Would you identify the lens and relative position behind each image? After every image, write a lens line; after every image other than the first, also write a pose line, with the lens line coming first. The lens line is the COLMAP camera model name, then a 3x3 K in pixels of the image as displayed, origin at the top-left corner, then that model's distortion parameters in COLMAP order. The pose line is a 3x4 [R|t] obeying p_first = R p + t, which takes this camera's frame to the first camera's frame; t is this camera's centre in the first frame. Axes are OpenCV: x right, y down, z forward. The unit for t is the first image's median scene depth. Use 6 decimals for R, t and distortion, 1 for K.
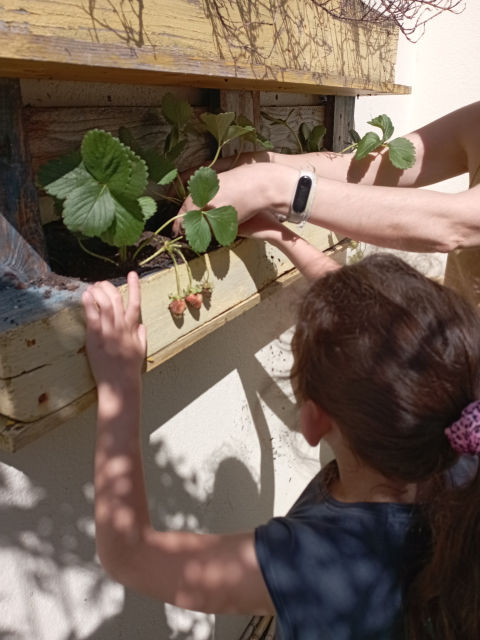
lens RADIAL K [[515.8, 0, 240.0], [0, 515.8, 320.0], [0, 0, 1]] dist [0.043414, -0.055963]
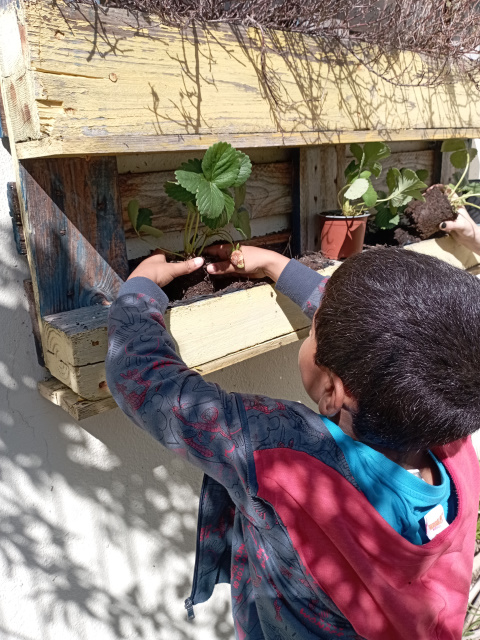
lens RADIAL K [[515.8, 0, 240.0], [0, 515.8, 320.0], [0, 0, 1]] dist [0.043414, -0.055963]
pose [[0.940286, 0.077865, -0.331360, 0.304761], [-0.094851, 0.994863, -0.035377, -0.004787], [0.326903, 0.064695, 0.942841, -0.142073]]
